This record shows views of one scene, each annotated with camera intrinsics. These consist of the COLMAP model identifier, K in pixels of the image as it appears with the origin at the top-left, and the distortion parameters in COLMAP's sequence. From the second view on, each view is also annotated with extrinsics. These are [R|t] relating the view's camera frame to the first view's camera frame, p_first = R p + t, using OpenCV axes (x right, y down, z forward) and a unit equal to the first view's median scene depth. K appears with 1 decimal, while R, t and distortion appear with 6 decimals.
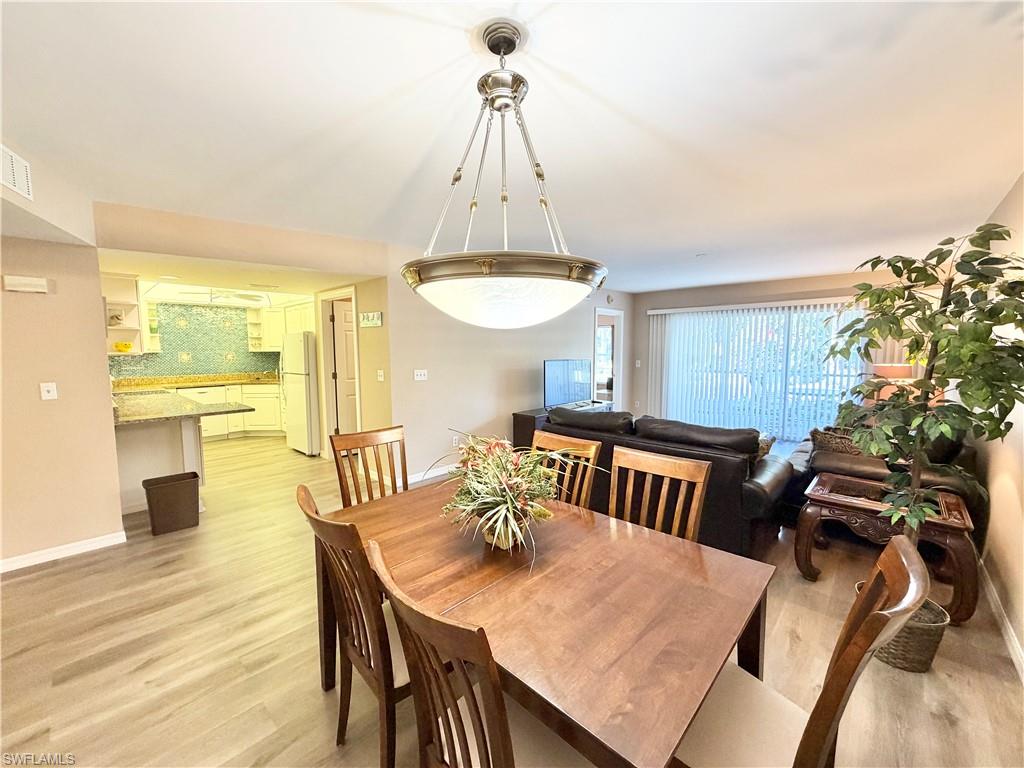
lens RADIAL K [[405.9, 0, 512.6], [0, 405.9, 384.6], [0, 0, 1]] dist [-0.000304, -0.000100]
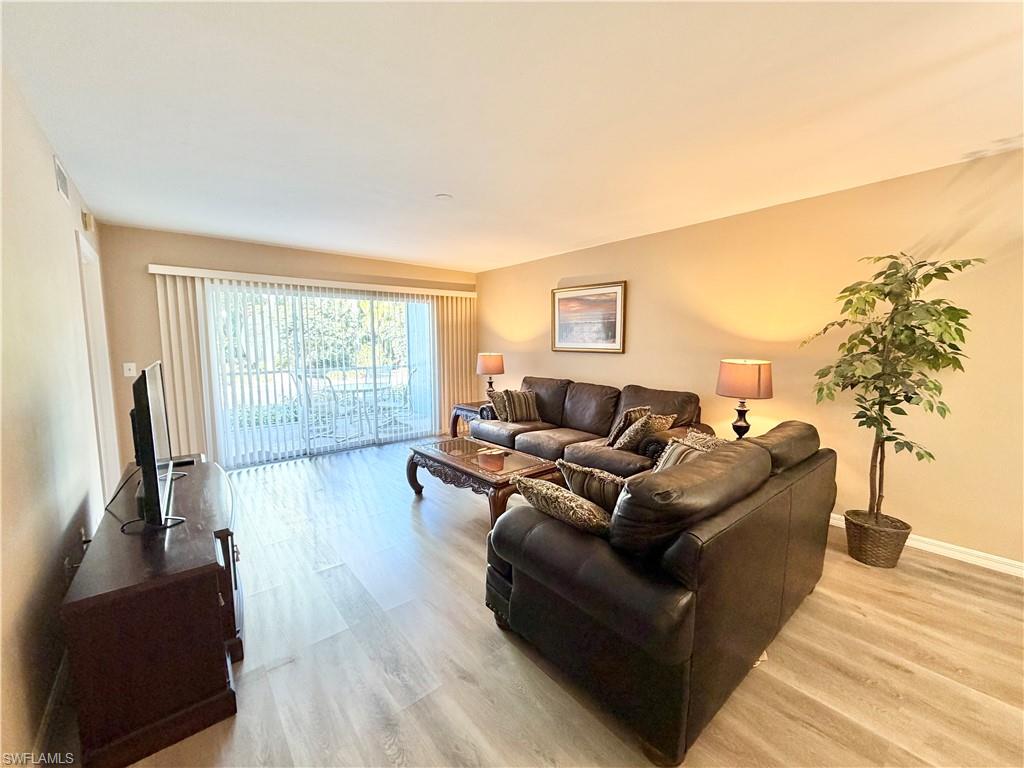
lens RADIAL K [[405.9, 0, 512.6], [0, 405.9, 384.6], [0, 0, 1]] dist [-0.000304, -0.000100]
pose [[0.125416, -0.103489, 0.986692, -0.138468], [0.089987, 0.991632, 0.092569, -0.043001], [-0.988015, 0.077180, 0.133680, 0.540809]]
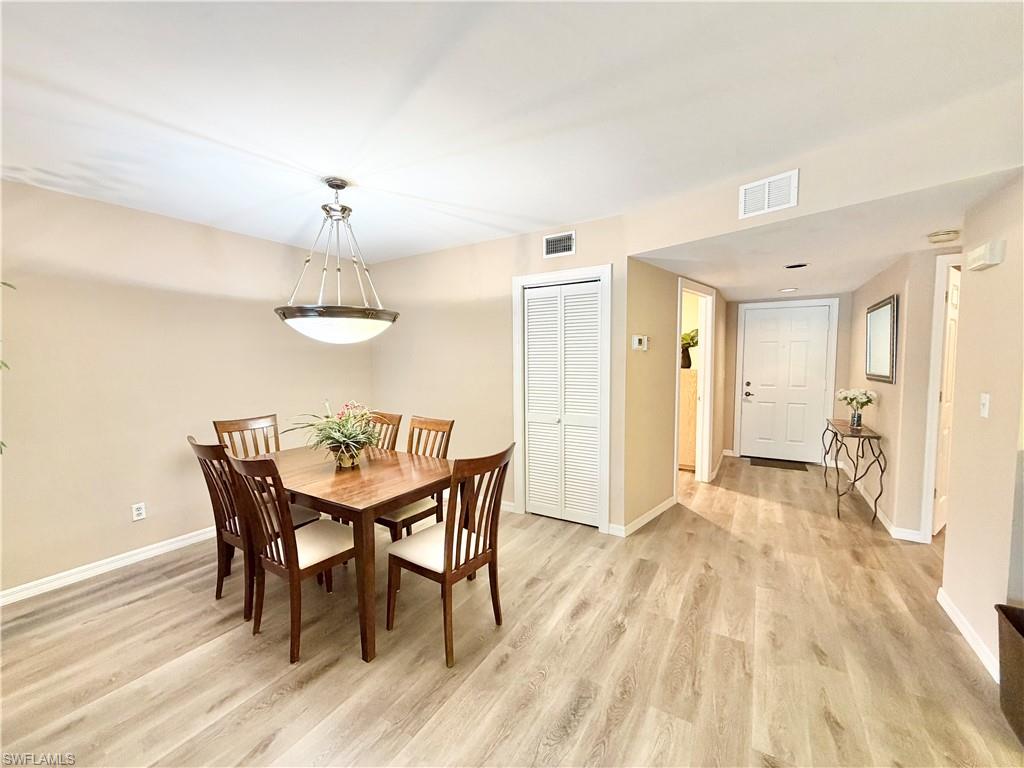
lens RADIAL K [[406.2, 0, 509.7], [0, 406.2, 381.3], [0, 0, 1]] dist [0.000240, 0.000245]
pose [[-0.980642, 0.020556, -0.194728, -0.075609], [-0.007518, 0.989788, 0.142347, -0.051191], [0.195665, 0.141055, -0.970473, 0.598787]]
